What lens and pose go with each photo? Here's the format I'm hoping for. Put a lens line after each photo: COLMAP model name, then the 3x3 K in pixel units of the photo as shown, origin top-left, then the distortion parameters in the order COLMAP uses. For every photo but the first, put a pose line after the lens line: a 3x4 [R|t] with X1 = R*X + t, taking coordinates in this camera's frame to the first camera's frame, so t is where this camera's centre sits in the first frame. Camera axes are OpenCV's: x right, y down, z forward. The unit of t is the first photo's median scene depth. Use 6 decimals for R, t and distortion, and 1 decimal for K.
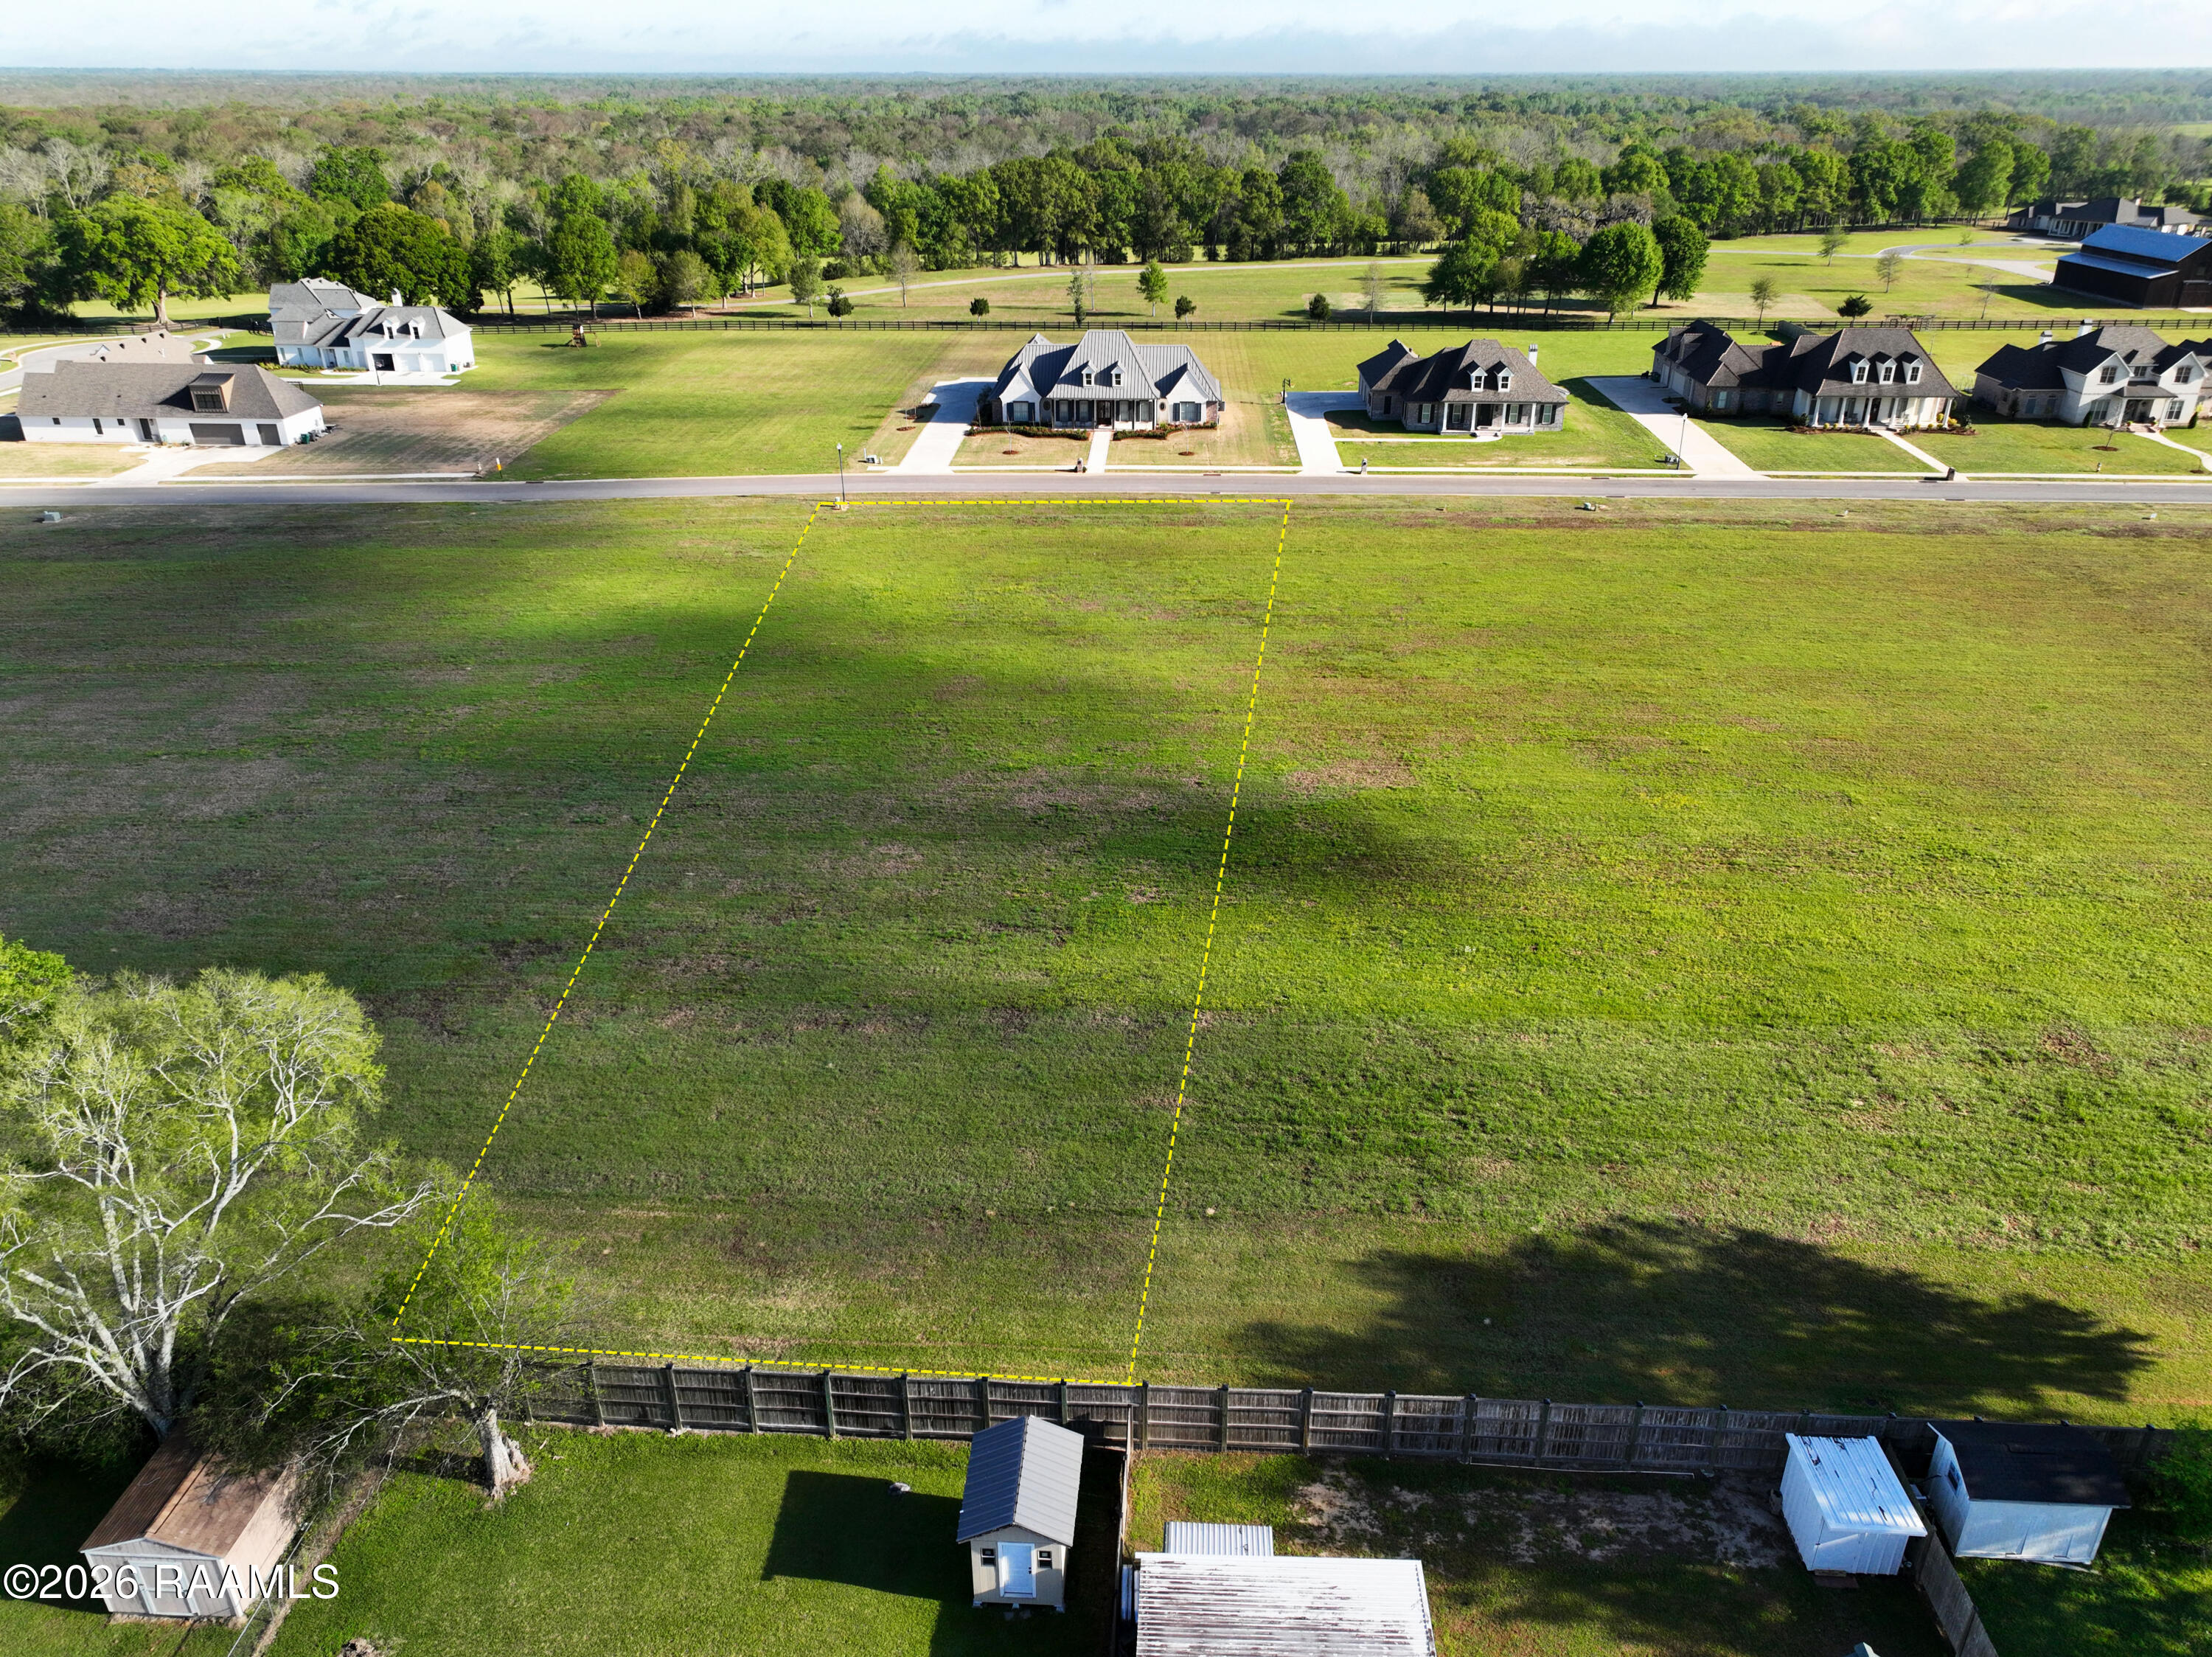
lens RADIAL K [[1524.3, 0, 1106.0], [0, 1524.3, 828.5], [0, 0, 1]] dist [-0.000592, 0.016296]
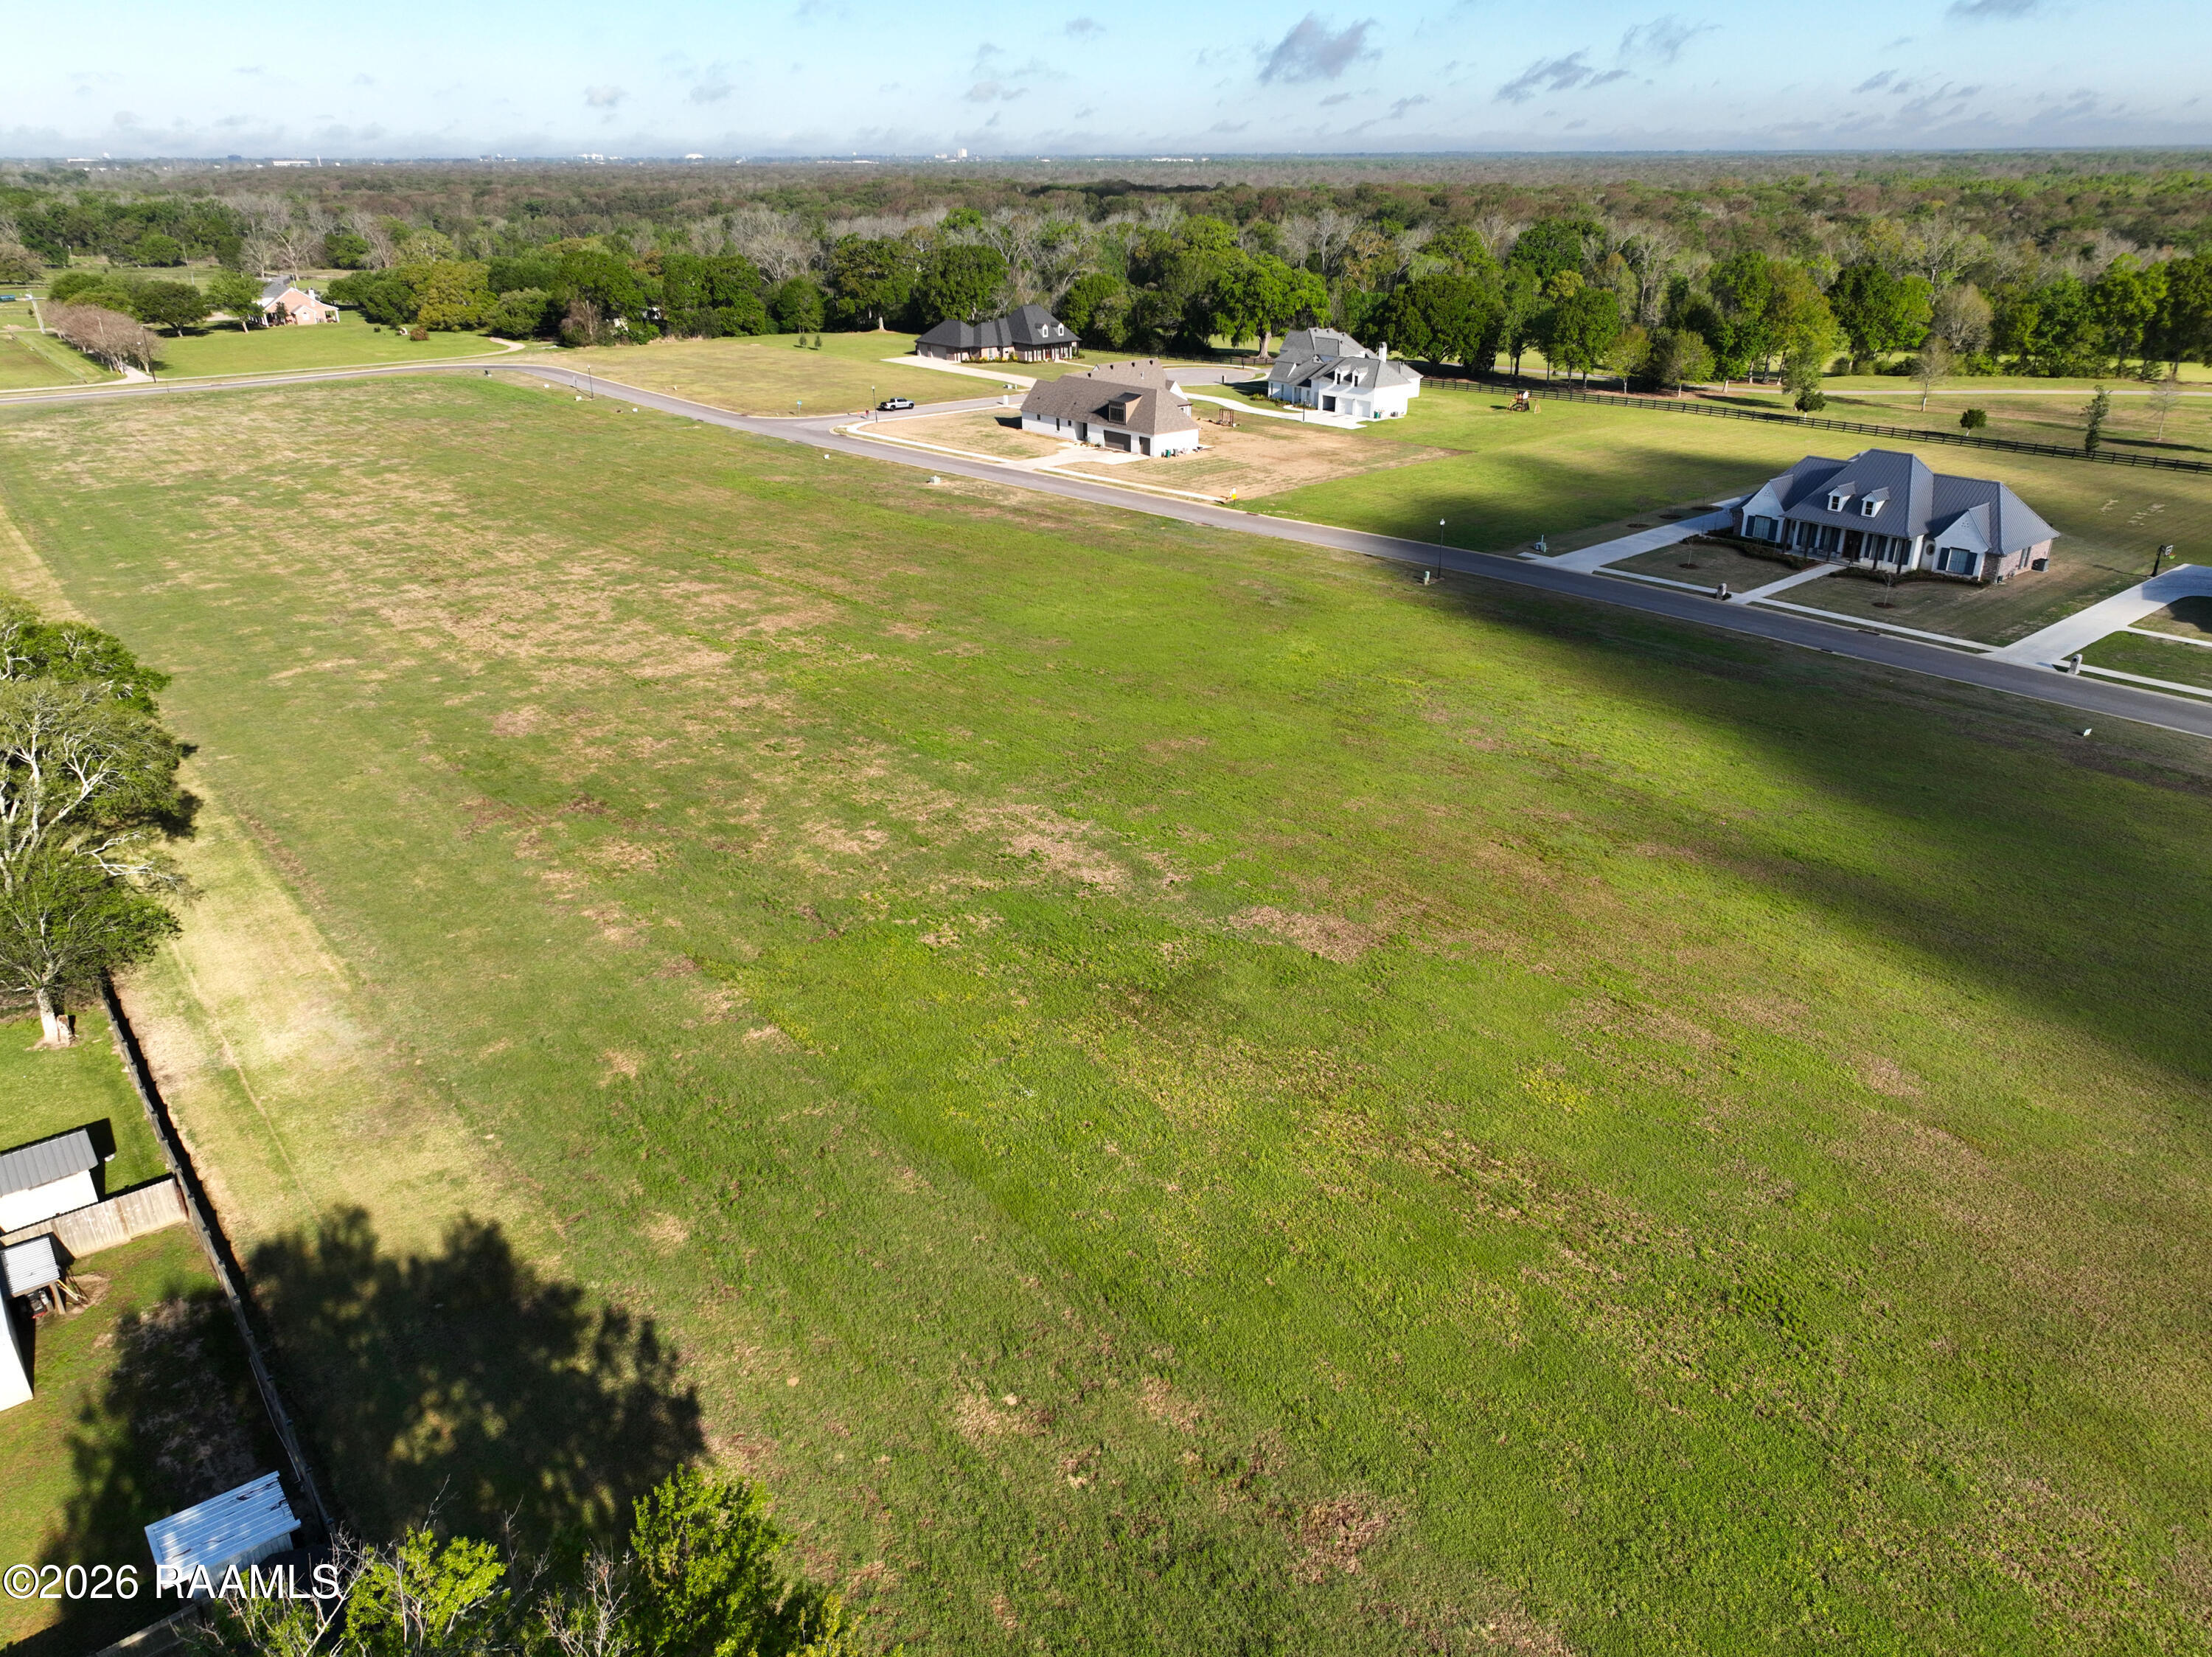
lens RADIAL K [[1524.3, 0, 1106.0], [0, 1524.3, 828.5], [0, 0, 1]] dist [-0.000592, 0.016296]
pose [[0.681177, 0.293751, -0.670603, 0.329933], [-0.321799, 0.942881, 0.086147, -0.064677], [0.657604, 0.157118, 0.736797, 0.131246]]
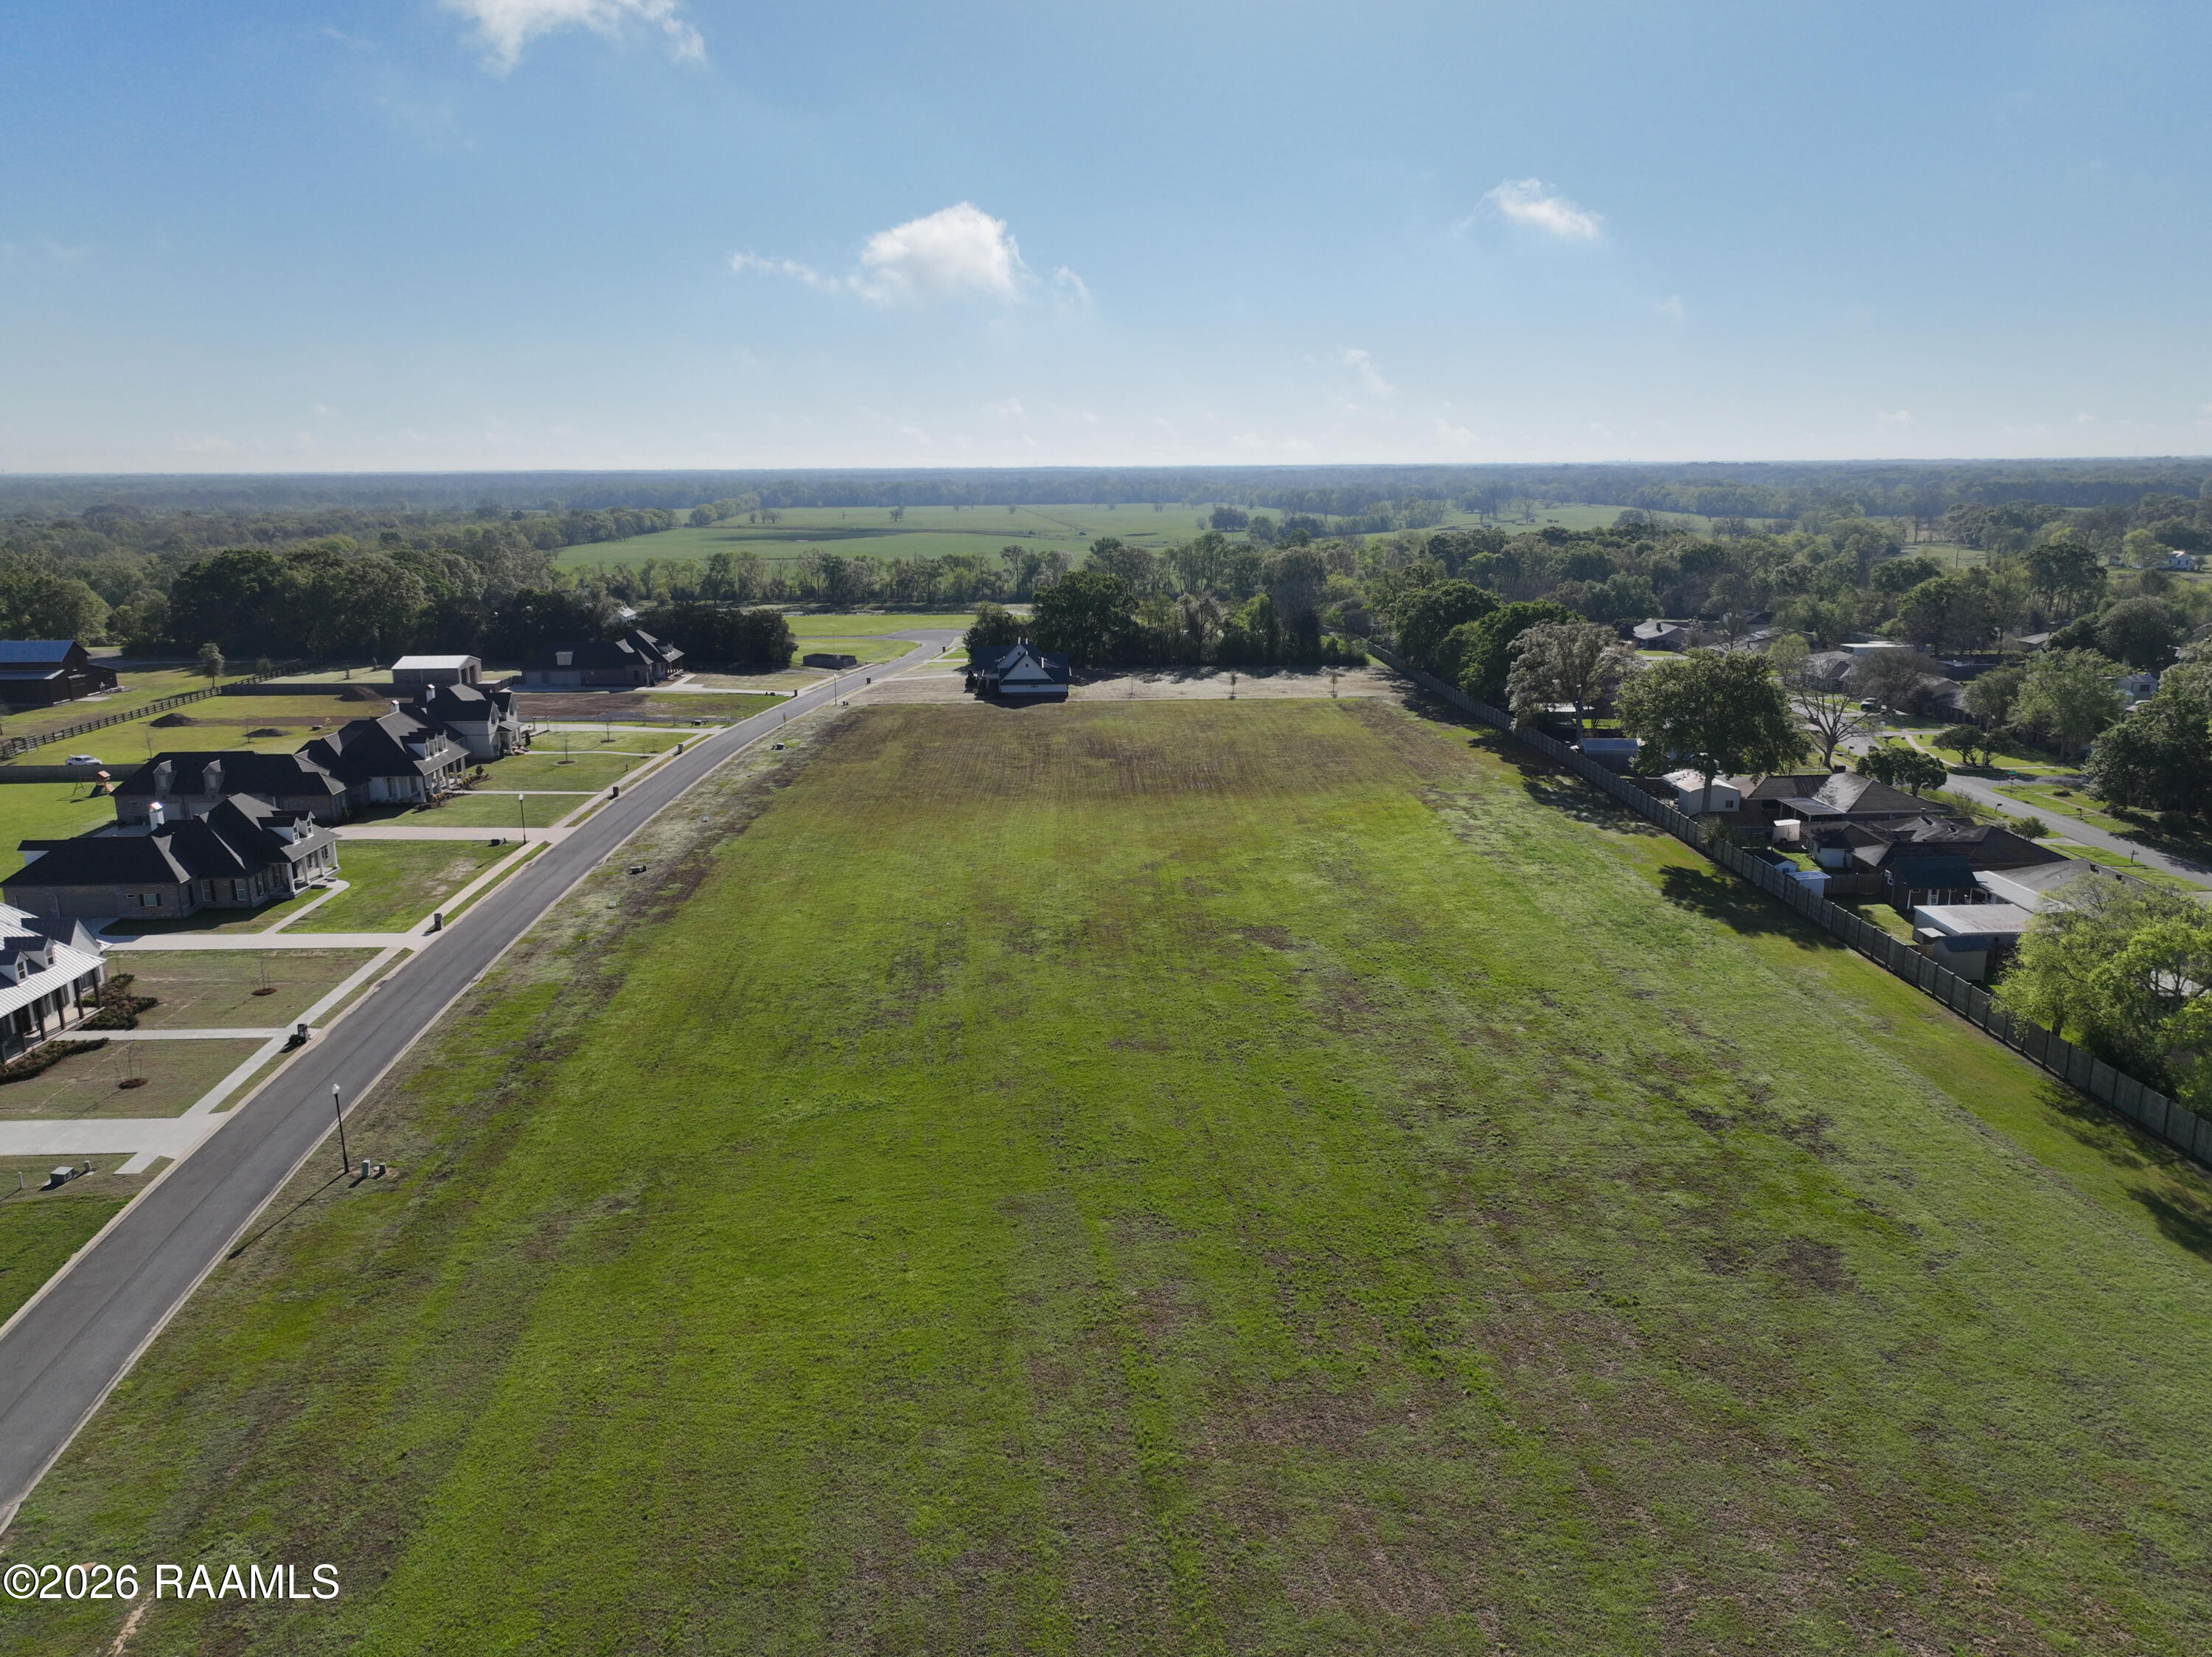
lens RADIAL K [[1524.3, 0, 1106.0], [0, 1524.3, 828.5], [0, 0, 1]] dist [-0.000592, 0.016296]
pose [[-0.088656, -0.219487, 0.971579, -0.643996], [0.448806, 0.861990, 0.235683, -0.283384], [-0.889221, 0.456945, 0.022086, 0.534934]]
